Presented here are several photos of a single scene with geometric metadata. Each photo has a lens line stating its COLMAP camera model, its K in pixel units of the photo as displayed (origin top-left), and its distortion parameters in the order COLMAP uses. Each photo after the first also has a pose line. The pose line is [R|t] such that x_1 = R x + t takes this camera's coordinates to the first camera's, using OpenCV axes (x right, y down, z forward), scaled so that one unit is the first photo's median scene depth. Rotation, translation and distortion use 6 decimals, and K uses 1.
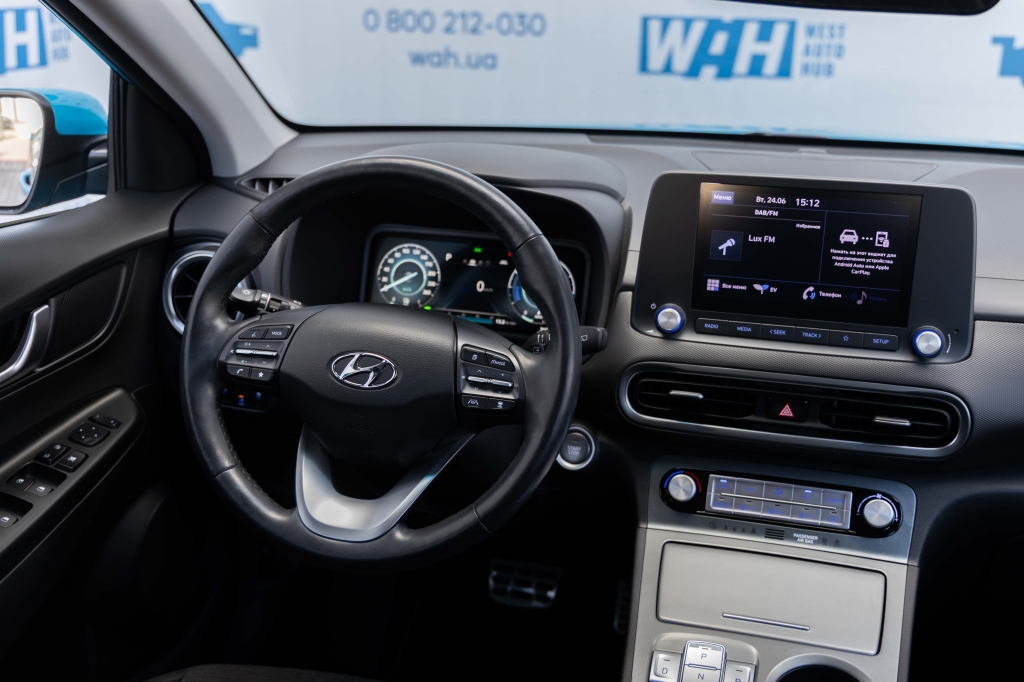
lens RADIAL K [[1083.0, 0, 512.0], [0, 1083.0, 341.0], [0, 0, 1]] dist [-0.000358, 0.026652]
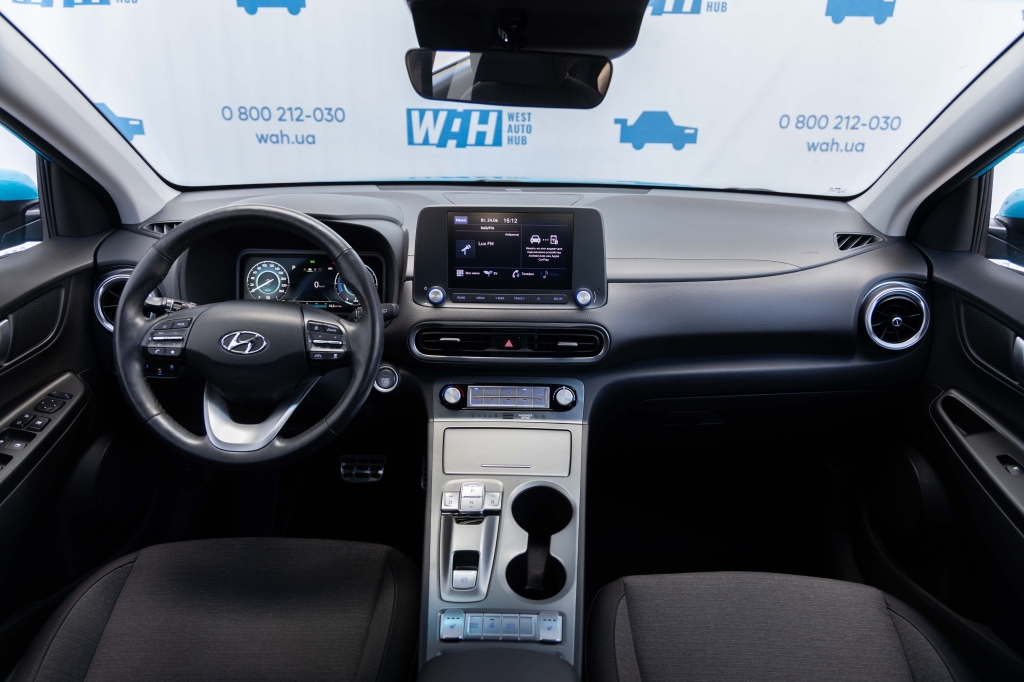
lens RADIAL K [[683.3, 0, 512.0], [0, 683.3, 341.0], [0, 0, 1]] dist [-0.002568, -0.002891]
pose [[0.967513, -0.092312, 0.235366, 0.005531], [0.083356, 0.995376, 0.047742, 0.009128], [-0.238685, -0.026572, 0.970734, -0.045365]]
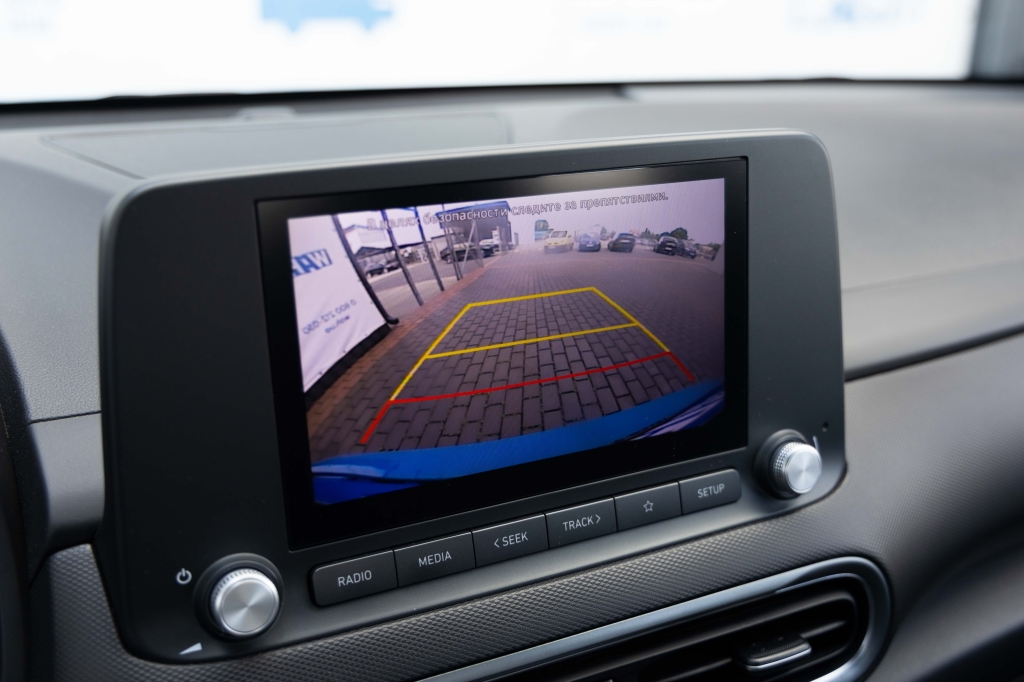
lens RADIAL K [[1088.3, 0, 512.0], [0, 1088.3, 341.0], [0, 0, 1]] dist [-0.013380, -0.017810]
pose [[0.746893, -0.225179, 0.625655, 0.010437], [0.218301, 0.971800, 0.089158, -0.116545], [-0.628088, 0.069990, 0.774988, 0.688691]]
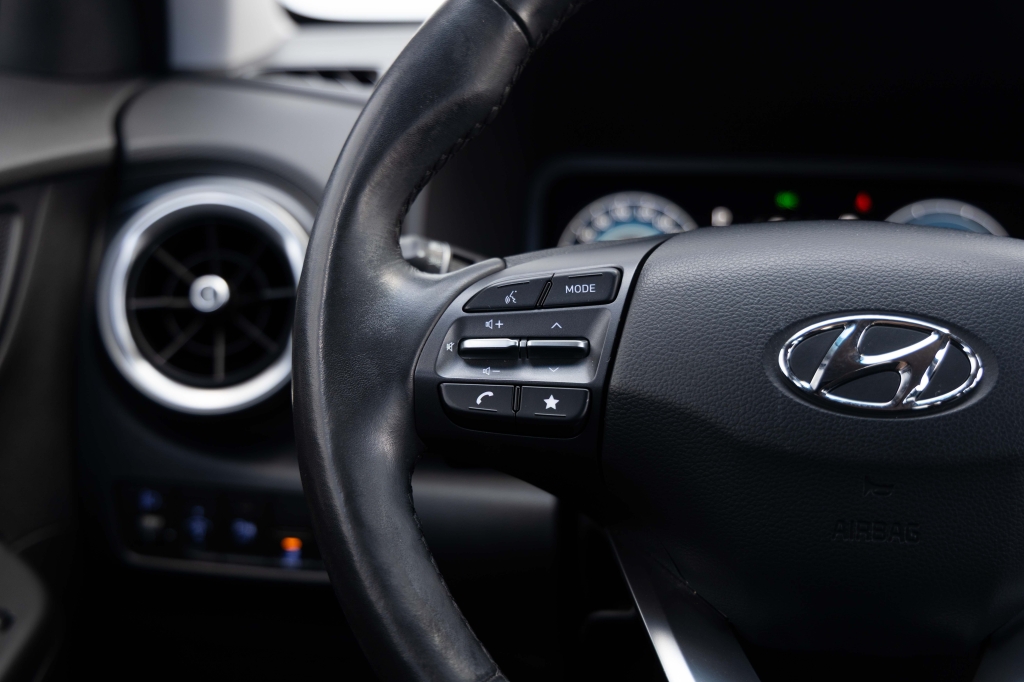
lens RADIAL K [[1476.5, 0, 512.0], [0, 1476.5, 341.0], [0, 0, 1]] dist [0.014893, -0.041203]
pose [[0.987029, -0.029904, 0.157732, -0.305863], [0.054832, 0.986211, -0.156147, 0.081531], [-0.150887, 0.162771, 0.975058, 0.516333]]
